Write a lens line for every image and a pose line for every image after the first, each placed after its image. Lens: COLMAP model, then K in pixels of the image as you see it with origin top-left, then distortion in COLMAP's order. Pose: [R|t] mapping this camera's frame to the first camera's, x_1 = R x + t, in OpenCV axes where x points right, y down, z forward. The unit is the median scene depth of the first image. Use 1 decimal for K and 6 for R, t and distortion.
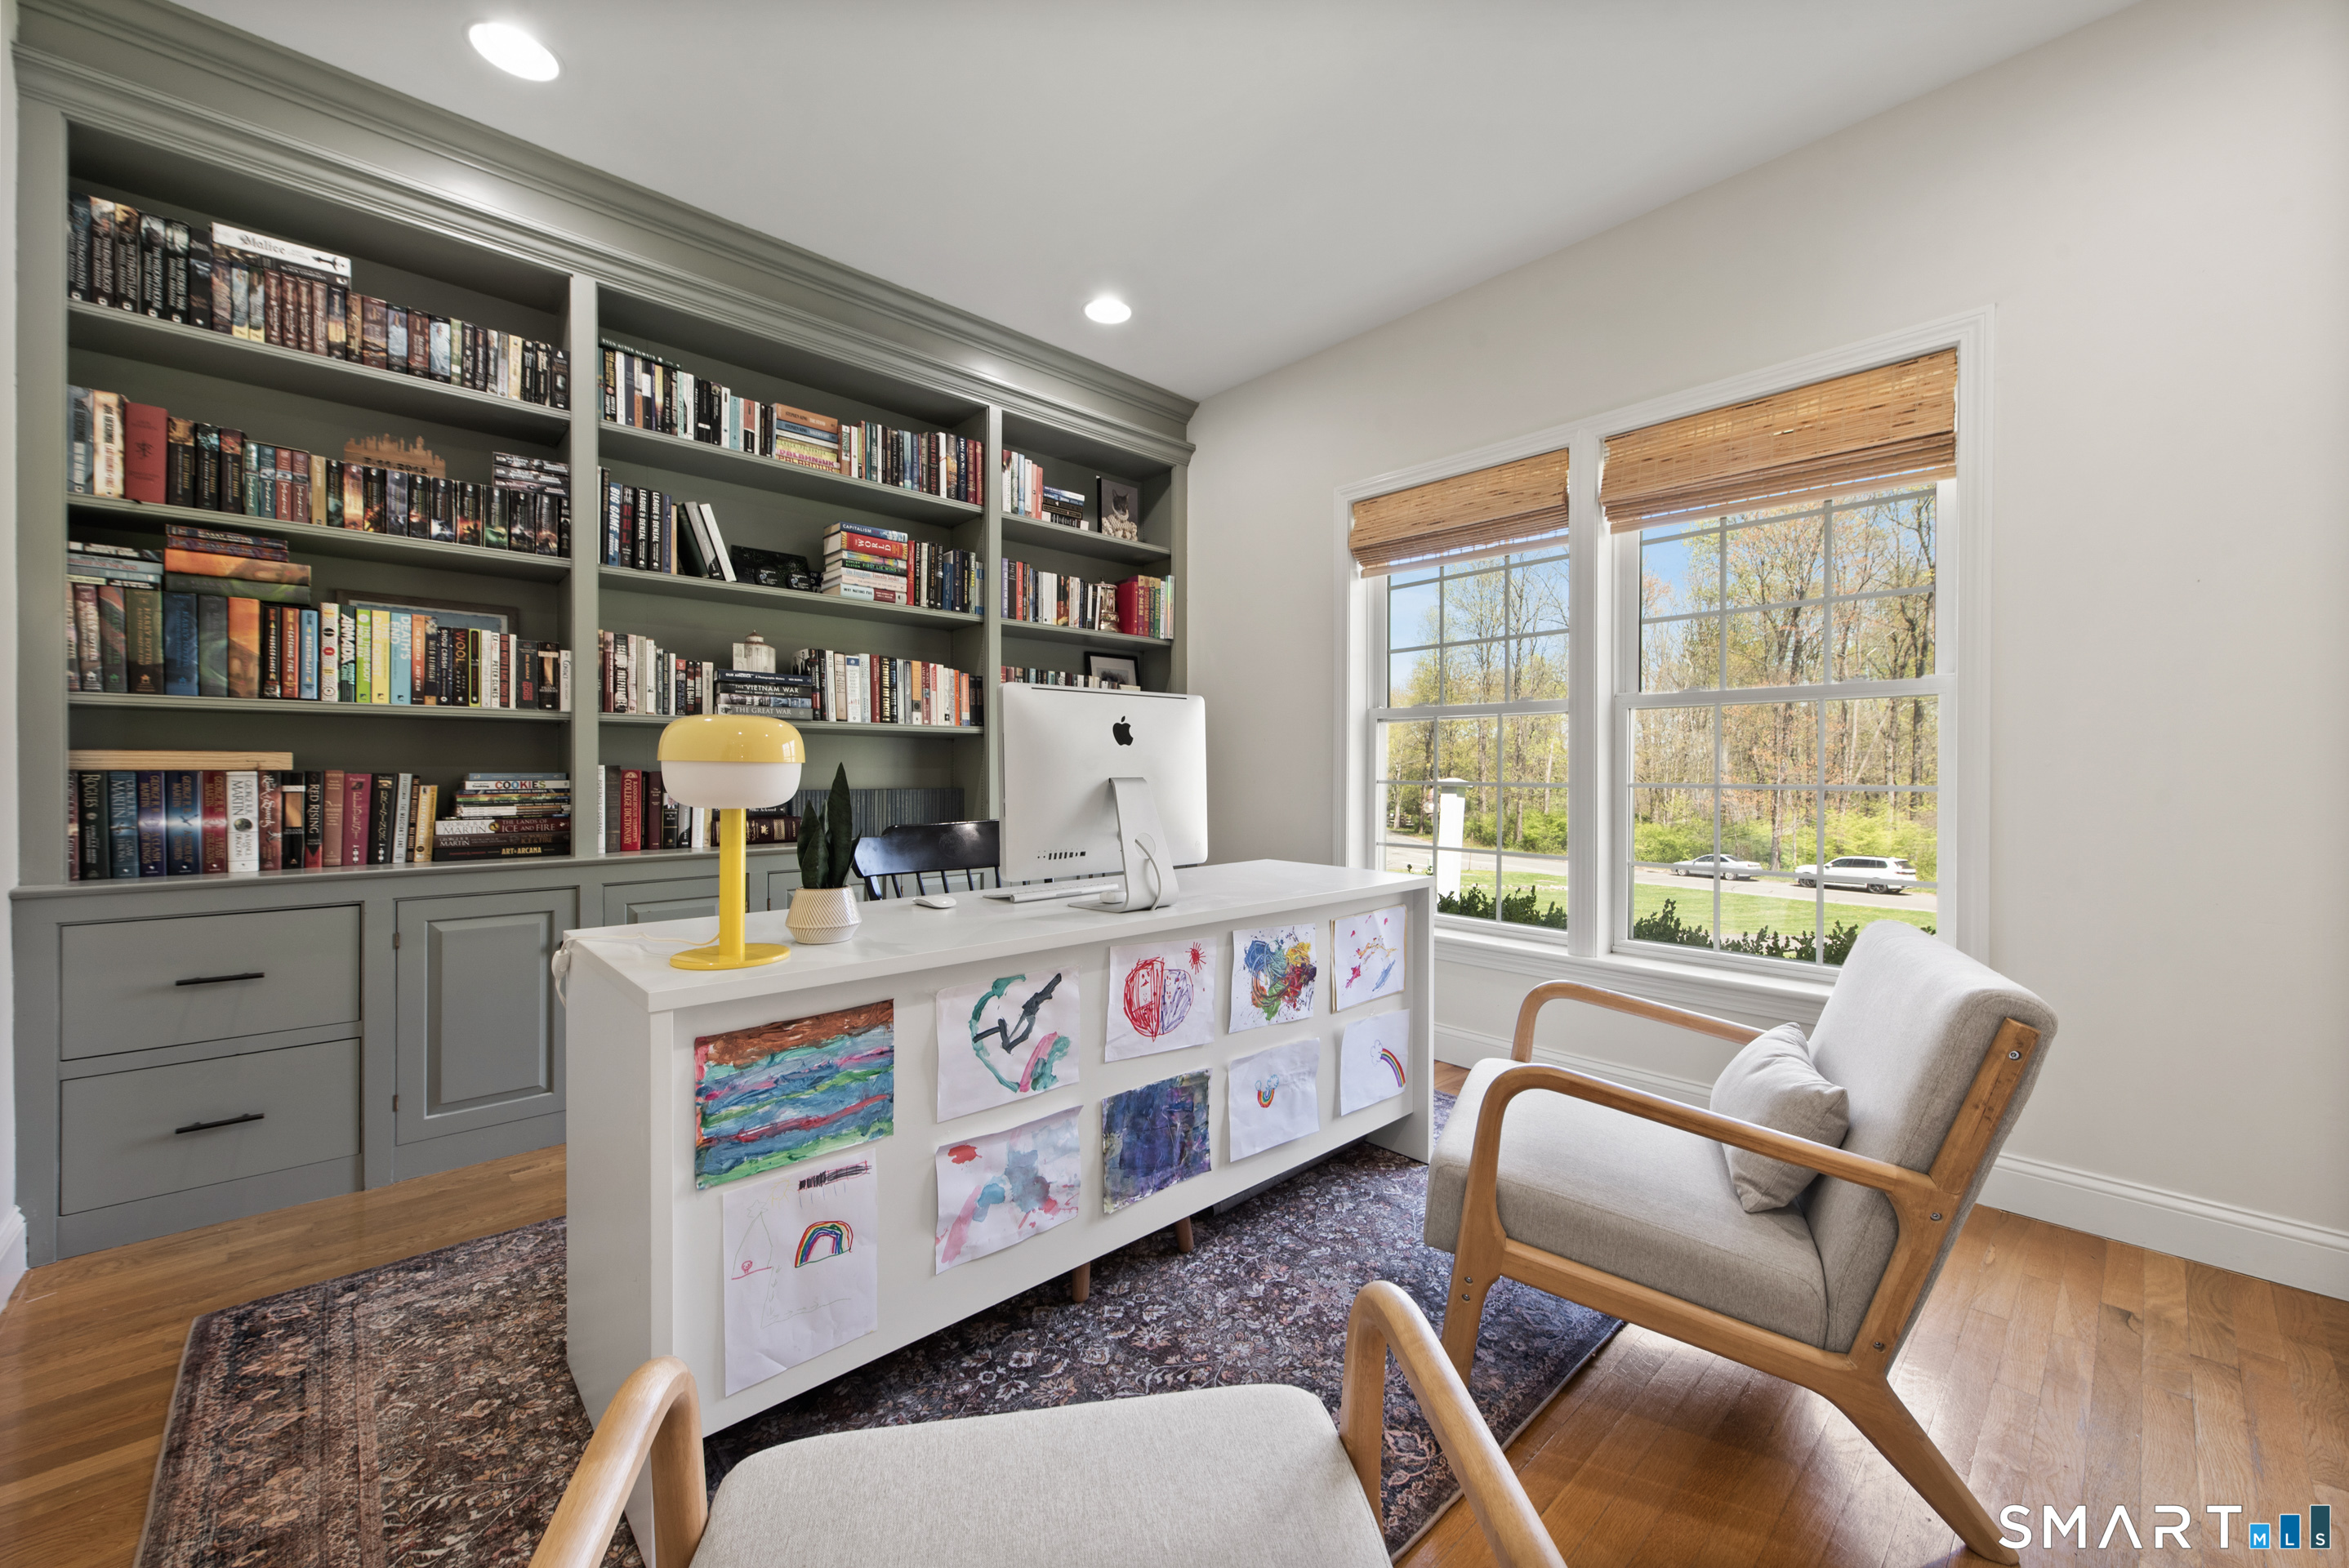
lens RADIAL K [[923.9, 0, 1196.1], [0, 923.9, 774.0], [0, 0, 1]] dist [0.006960, -0.000041]
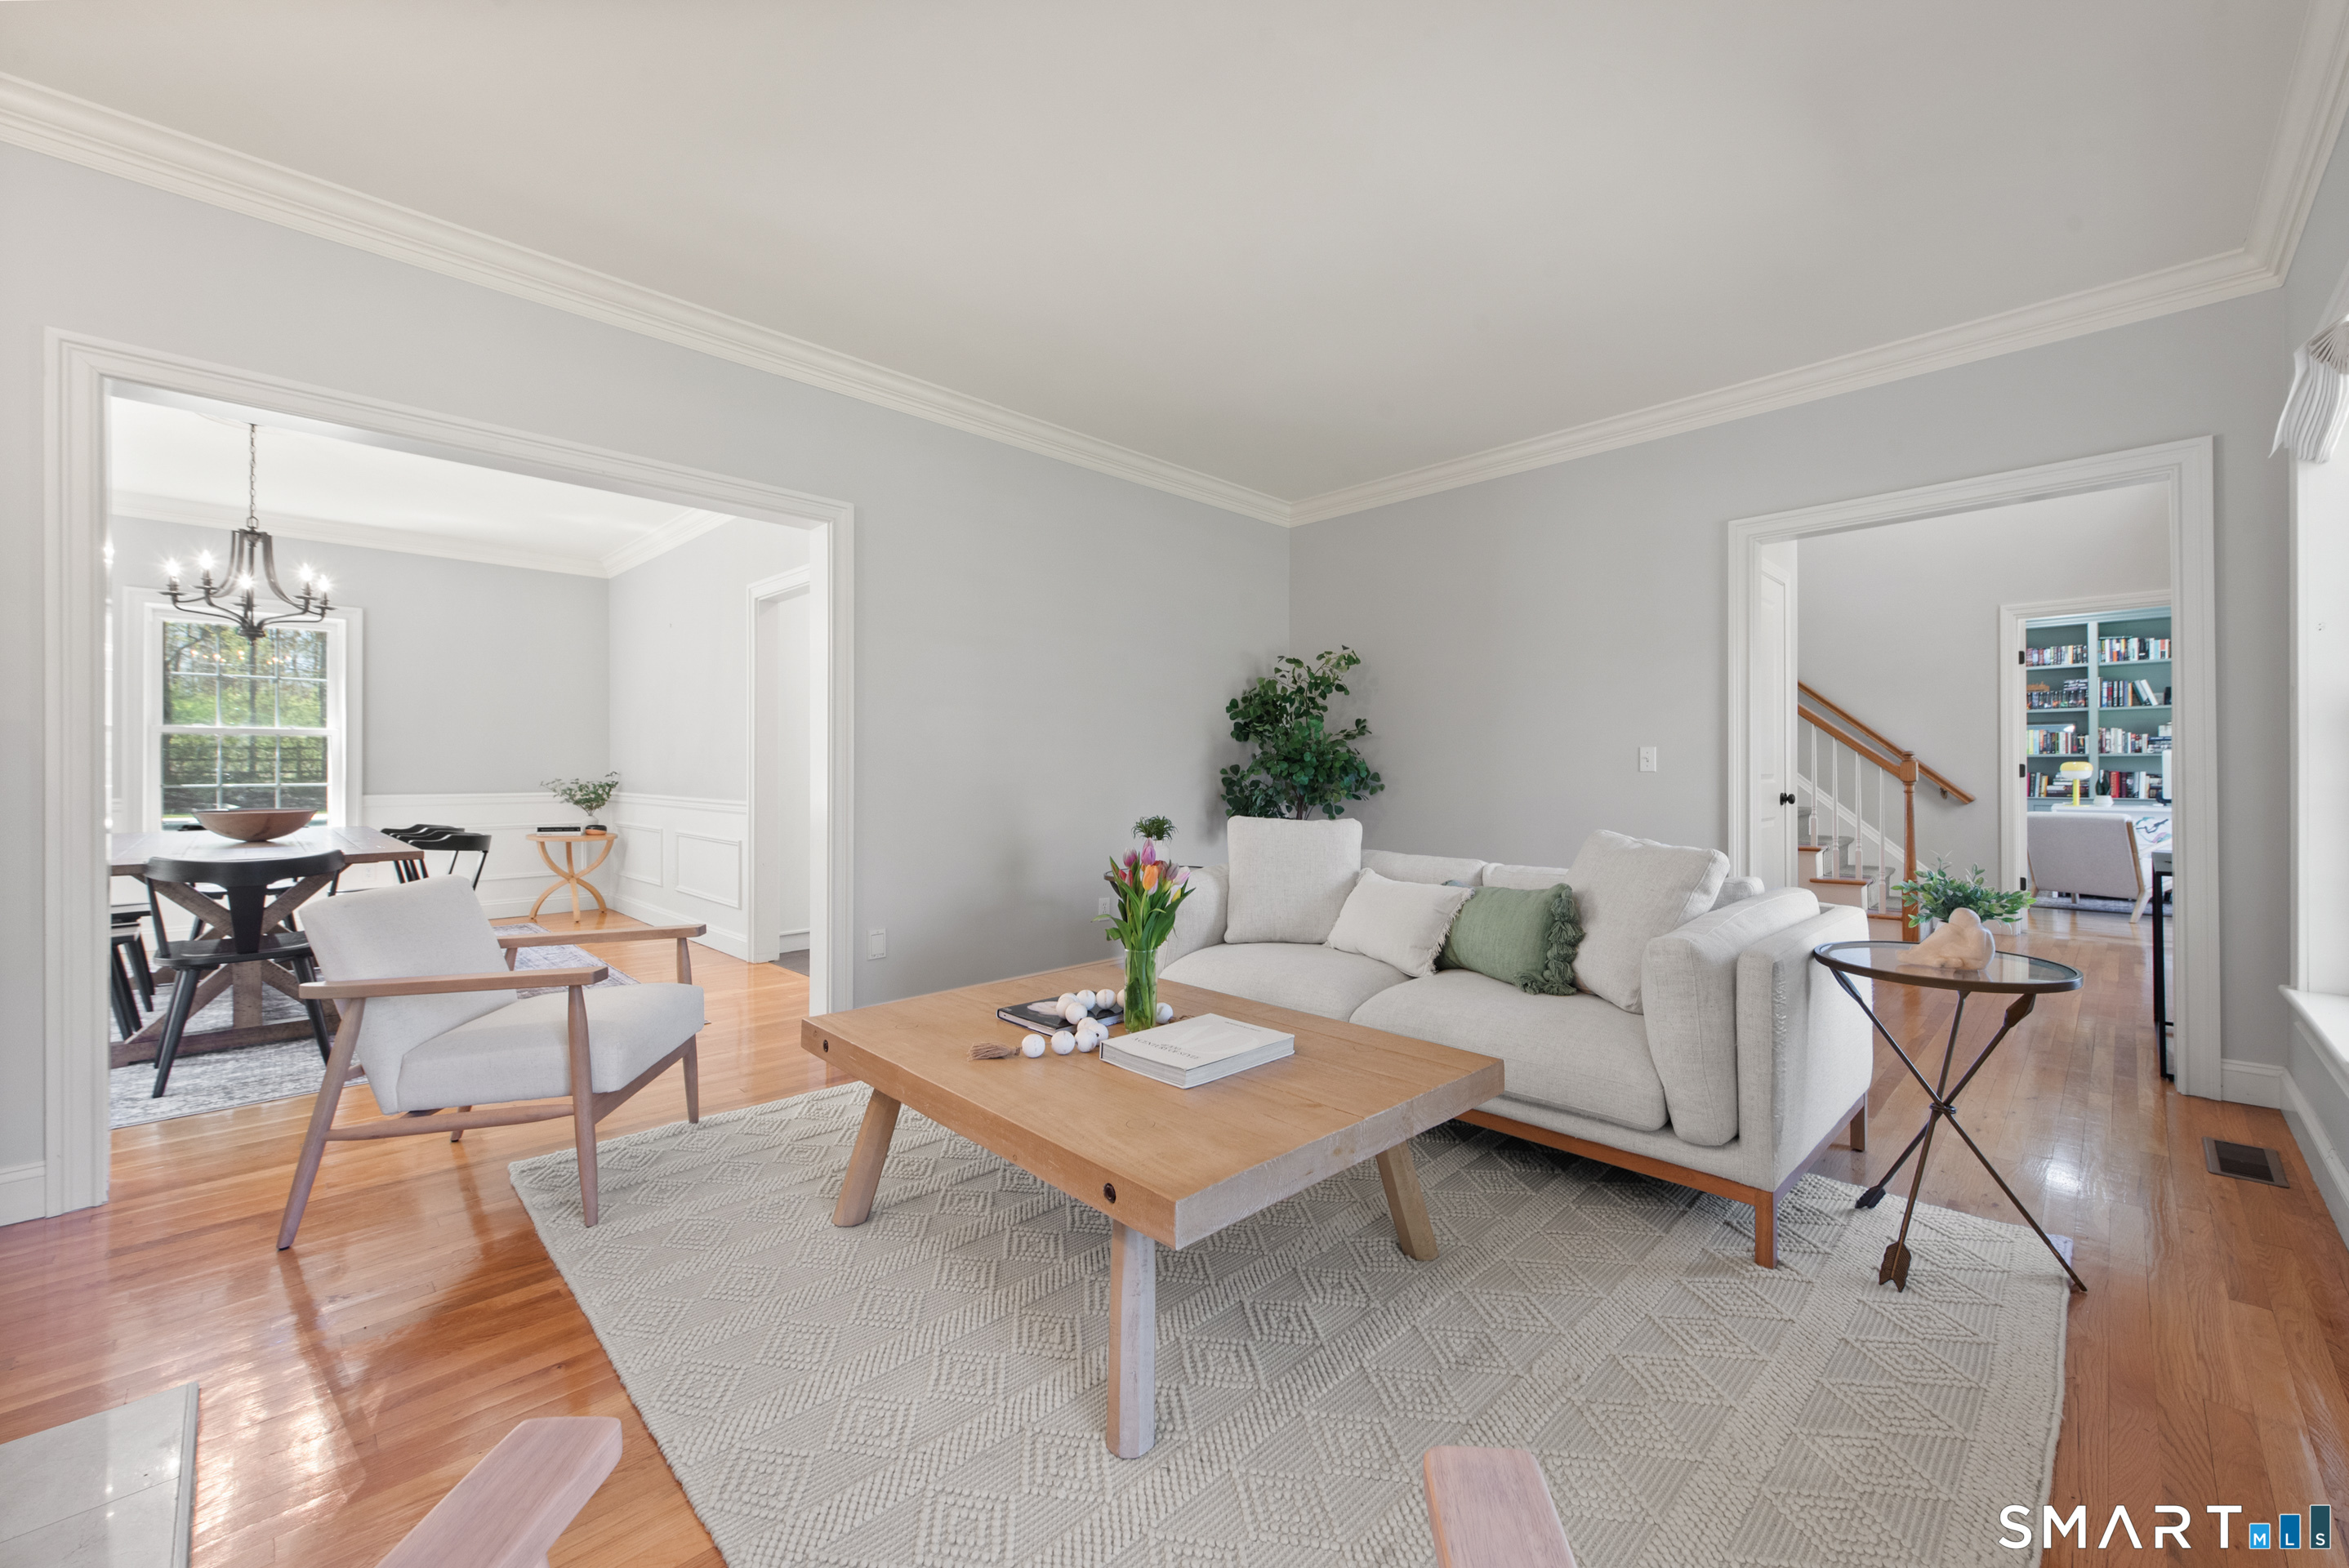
lens RADIAL K [[923.9, 0, 1196.1], [0, 923.9, 774.0], [0, 0, 1]] dist [0.006960, -0.000041]
pose [[0.028346, -0.006481, -0.999577, 2.548021], [-0.003620, 0.999972, -0.006587, 0.038041], [0.999592, 0.003805, 0.028322, -2.273697]]
